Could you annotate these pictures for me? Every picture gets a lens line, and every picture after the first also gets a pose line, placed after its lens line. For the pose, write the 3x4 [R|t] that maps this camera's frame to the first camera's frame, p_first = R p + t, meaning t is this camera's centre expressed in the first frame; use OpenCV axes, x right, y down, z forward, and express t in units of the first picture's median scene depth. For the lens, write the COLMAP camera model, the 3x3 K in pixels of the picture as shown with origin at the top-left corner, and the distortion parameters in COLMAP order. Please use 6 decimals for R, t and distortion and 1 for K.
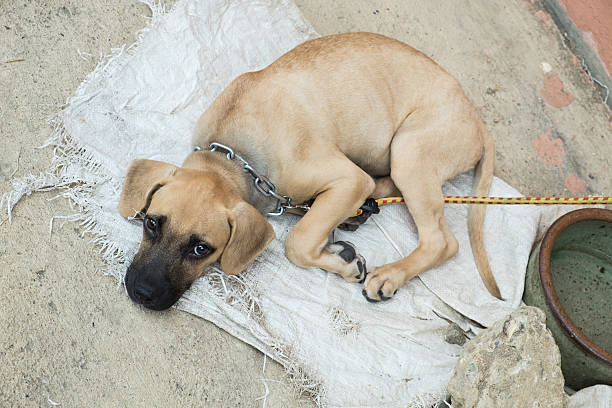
lens RADIAL K [[1473.0, 0, 317.0], [0, 1473.0, 189.2], [0, 0, 1]] dist [0.013069, 0.000000]
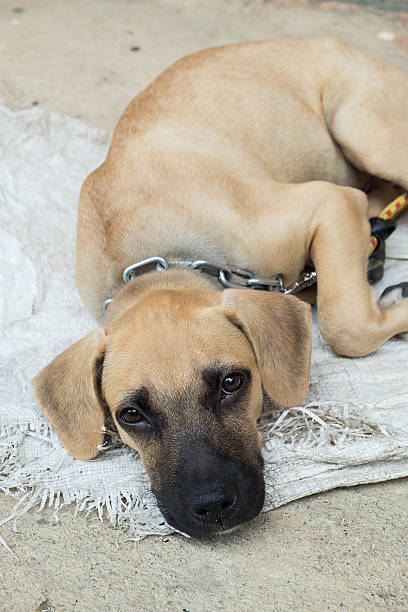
lens RADIAL K [[1473.0, 0, 185.7], [0, 1473.0, 309.6], [0, 0, 1]] dist [0.013069, 0.000000]
pose [[0.755634, -0.625226, 0.195219, -0.170696], [0.654487, 0.732459, -0.187484, 0.101792], [-0.025770, 0.269437, 0.962673, 0.427131]]
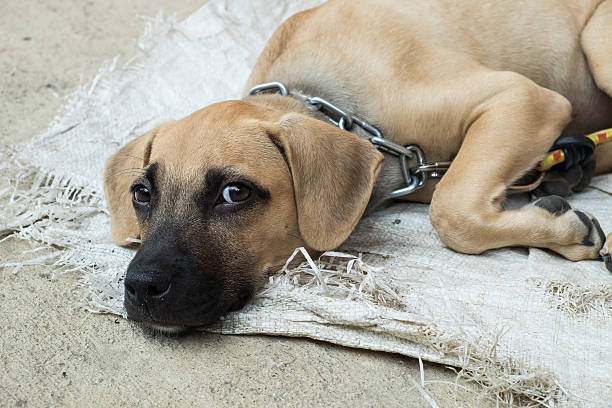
lens RADIAL K [[1473.0, 0, 300.7], [0, 1473.0, 198.4], [0, 0, 1]] dist [0.013069, 0.000000]
pose [[0.915058, -0.359636, -0.182567, 0.035426], [0.224302, 0.829976, -0.510713, 0.293126], [0.335197, 0.426382, 0.840144, 0.522286]]
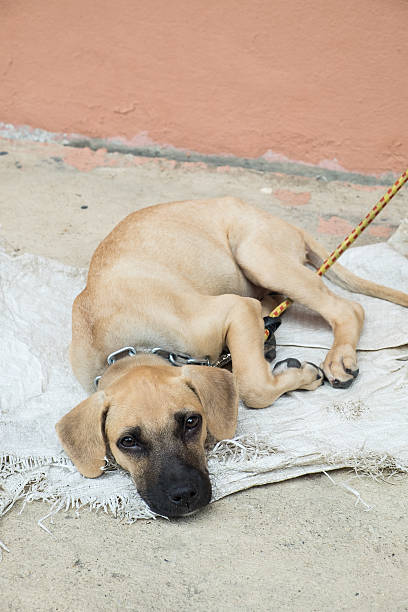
lens RADIAL K [[1473.0, 0, 204.7], [0, 1473.0, 304.0], [0, 0, 1]] dist [0.013069, 0.000000]
pose [[0.703800, -0.636298, 0.315898, -0.283077], [0.703434, 0.686321, -0.184782, 0.148510], [-0.099231, 0.352263, 0.930626, 0.143458]]
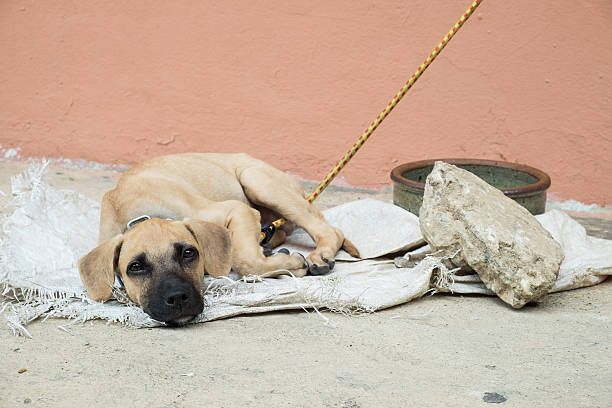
lens RADIAL K [[1473.0, 0, 305.8], [0, 1473.0, 203.8], [0, 0, 1]] dist [0.013069, 0.000000]
pose [[0.712651, -0.504472, 0.487479, -0.482811], [0.690406, 0.627554, -0.359882, 0.425865], [-0.124369, 0.593029, 0.795518, 0.107885]]
